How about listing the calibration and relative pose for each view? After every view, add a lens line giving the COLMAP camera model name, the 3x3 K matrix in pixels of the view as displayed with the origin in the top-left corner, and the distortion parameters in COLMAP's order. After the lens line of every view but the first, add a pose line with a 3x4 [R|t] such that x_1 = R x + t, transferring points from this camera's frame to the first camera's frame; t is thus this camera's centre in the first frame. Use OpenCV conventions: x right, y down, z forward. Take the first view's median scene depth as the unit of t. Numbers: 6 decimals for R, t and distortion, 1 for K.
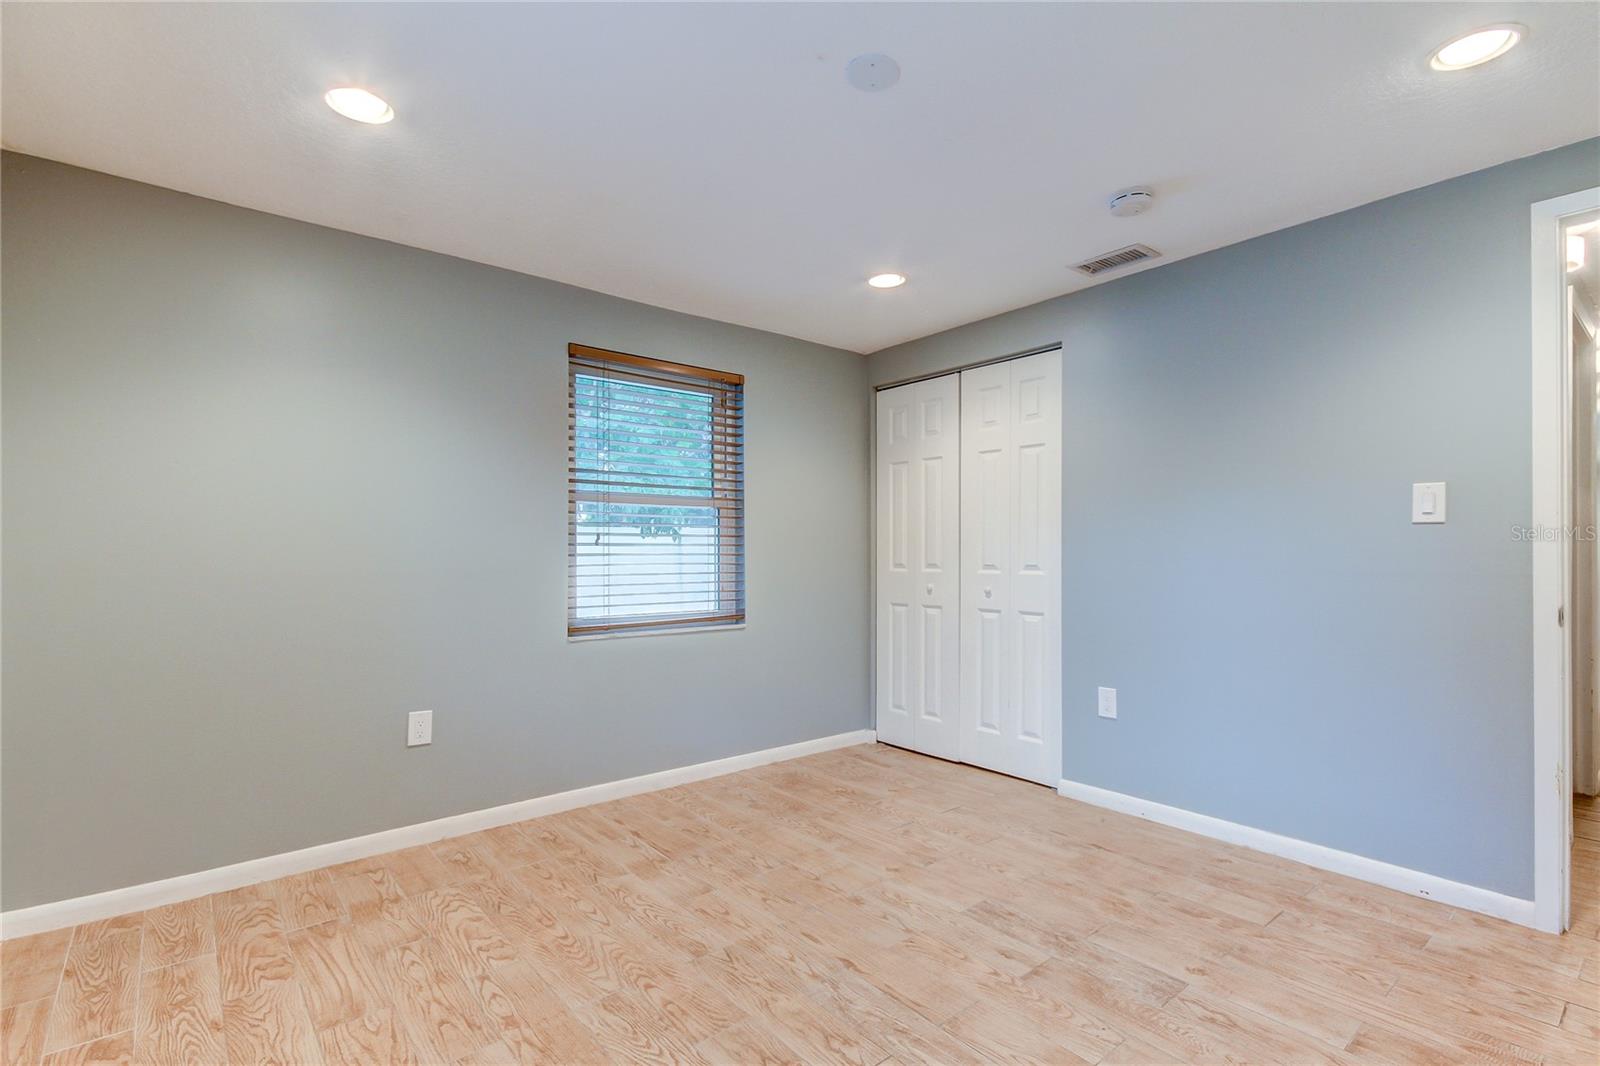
lens RADIAL K [[740.5, 0, 808.1], [0, 740.5, 550.0], [0, 0, 1]] dist [0.016897, -0.000859]
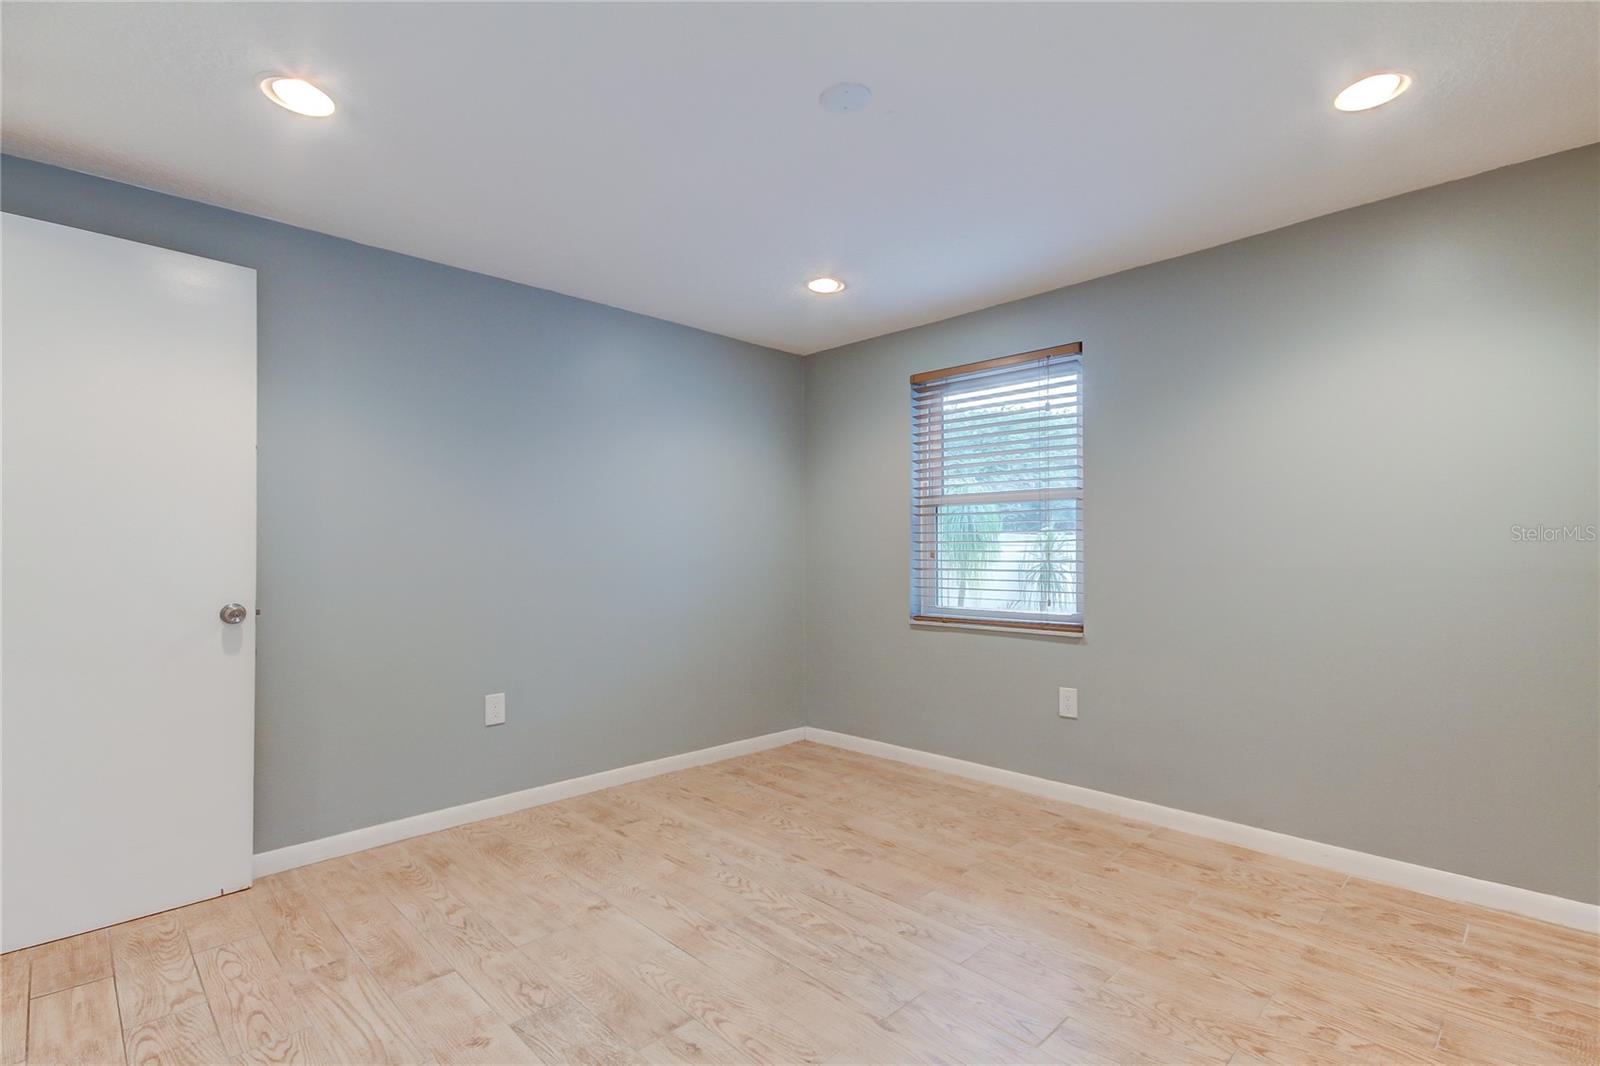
lens RADIAL K [[740.5, 0, 808.1], [0, 740.5, 550.0], [0, 0, 1]] dist [0.016897, -0.000859]
pose [[-0.996576, 0.005424, -0.082498, 0.176740], [0.005871, 0.999969, -0.005173, 0.006590], [0.082468, -0.005640, -0.996578, 1.560828]]
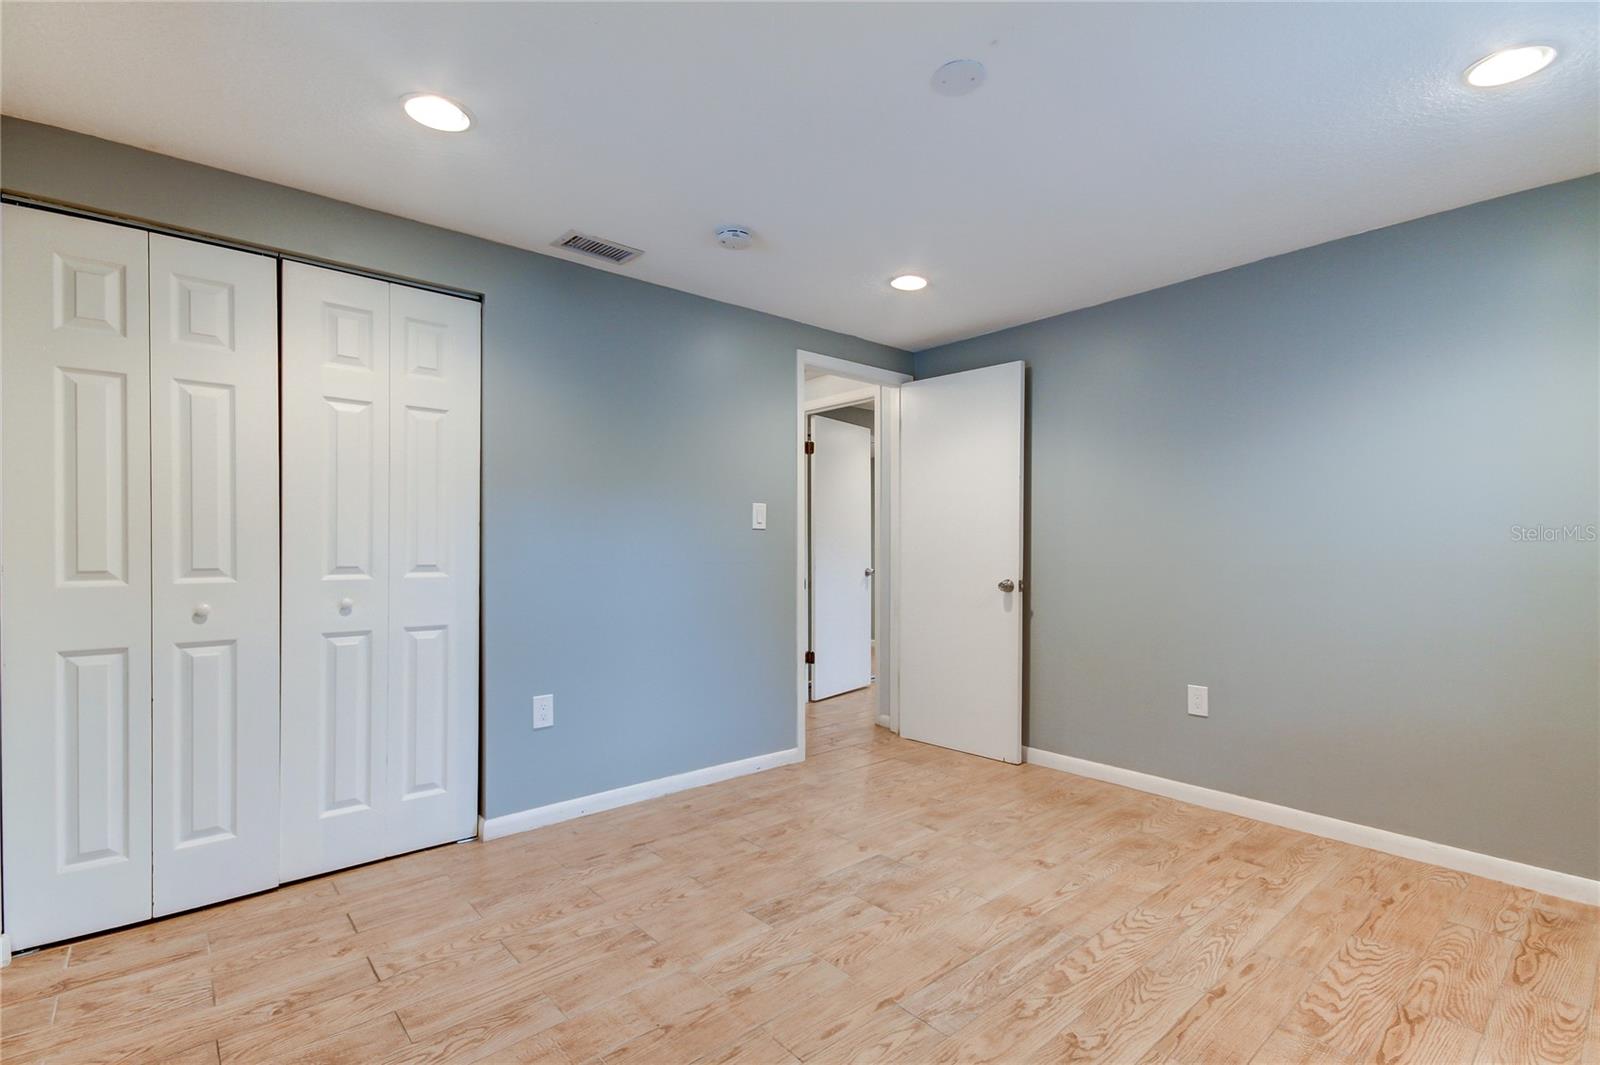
lens RADIAL K [[740.5, 0, 808.1], [0, 740.5, 549.5], [0, 0, 1]] dist [0.016897, -0.000859]
pose [[-0.020505, 0.000173, 0.999790, -0.710103], [-0.001391, 0.999999, -0.000201, 0.006240], [-0.999789, -0.001395, -0.020505, 0.936257]]
